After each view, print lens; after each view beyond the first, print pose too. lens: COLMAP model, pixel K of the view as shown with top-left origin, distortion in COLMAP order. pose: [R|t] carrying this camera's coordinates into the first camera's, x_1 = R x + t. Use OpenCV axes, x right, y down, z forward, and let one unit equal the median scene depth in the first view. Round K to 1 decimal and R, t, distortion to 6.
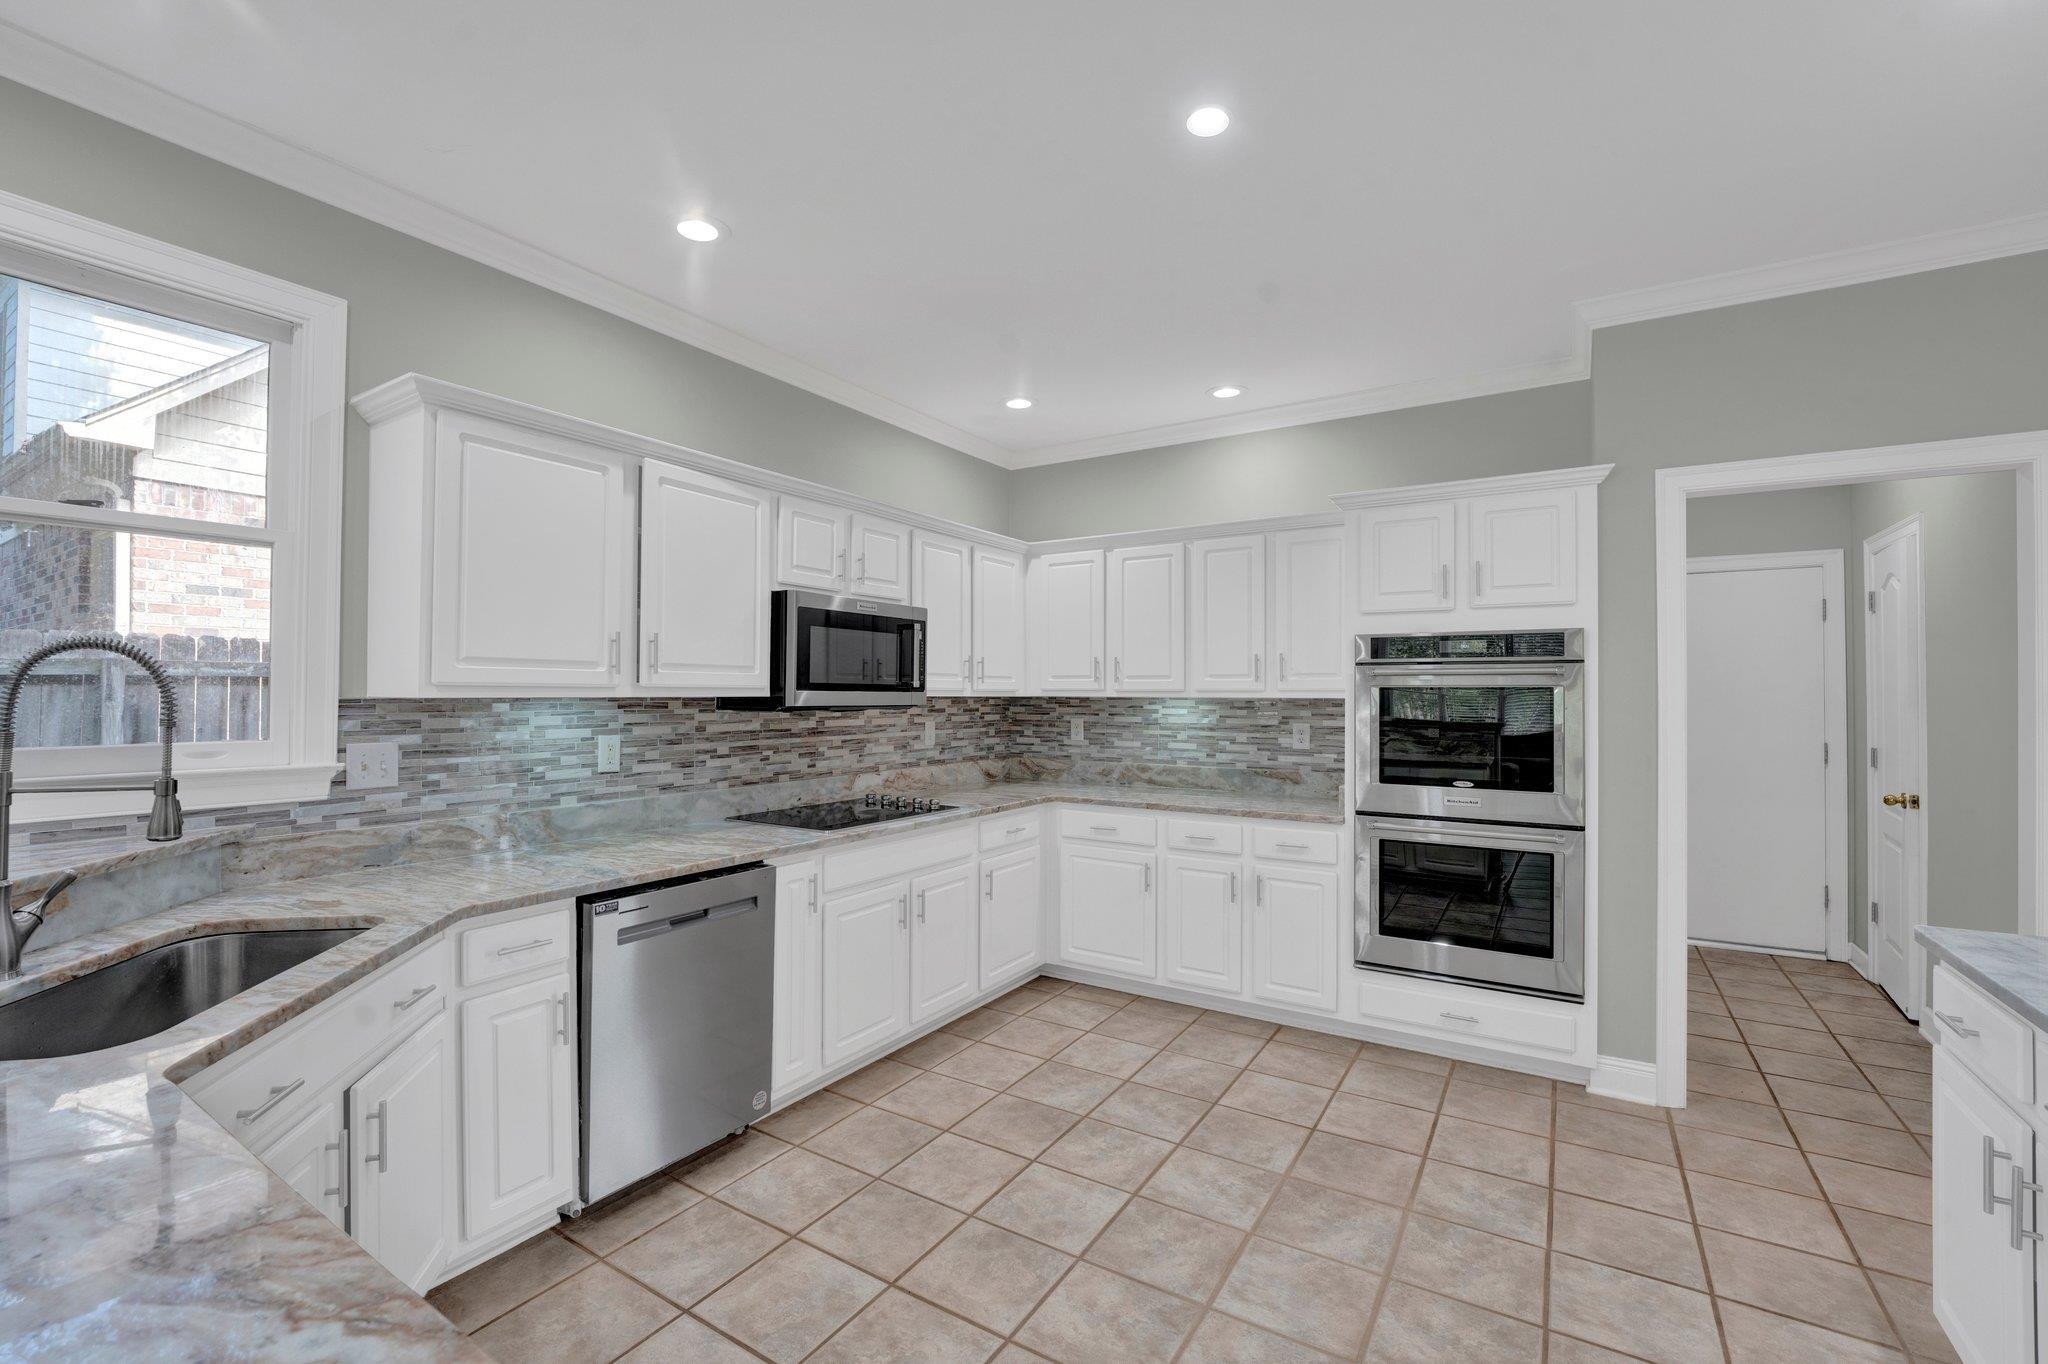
lens RADIAL K [[874.8, 0, 1007.9], [0, 874.8, 684.0], [0, 0, 1]] dist [-0.021454, 0.000508]
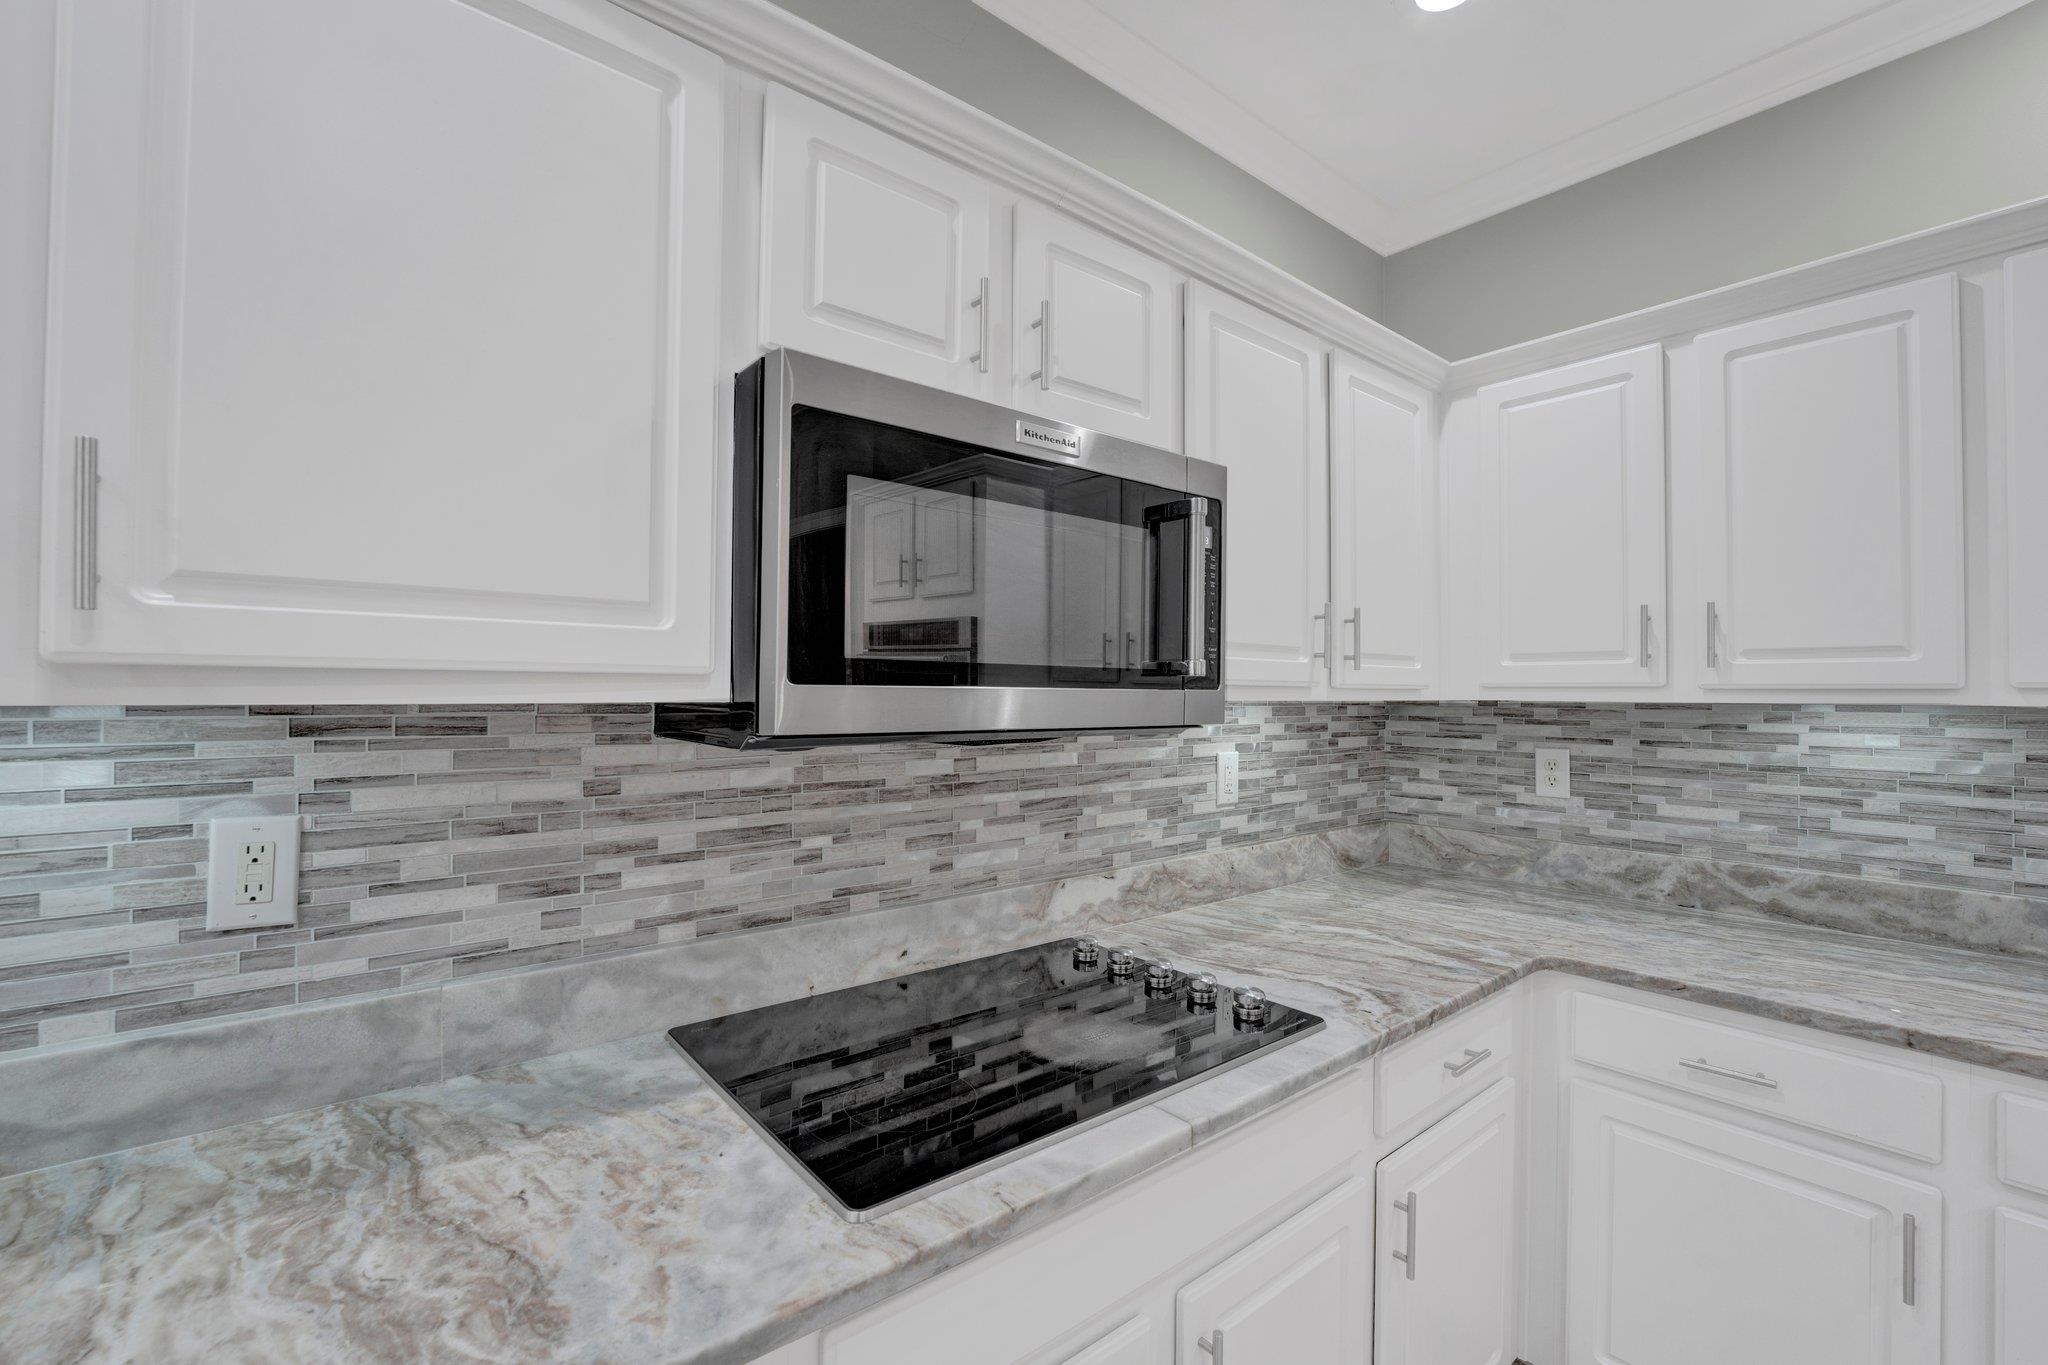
lens RADIAL K [[874.8, 0, 1007.9], [0, 874.8, 684.5], [0, 0, 1]] dist [-0.021454, 0.000508]
pose [[0.949353, -0.000669, -0.314210, -0.070524], [0.000801, 1.000000, 0.000288, 0.007379], [0.314210, -0.000525, 0.949353, 0.680526]]
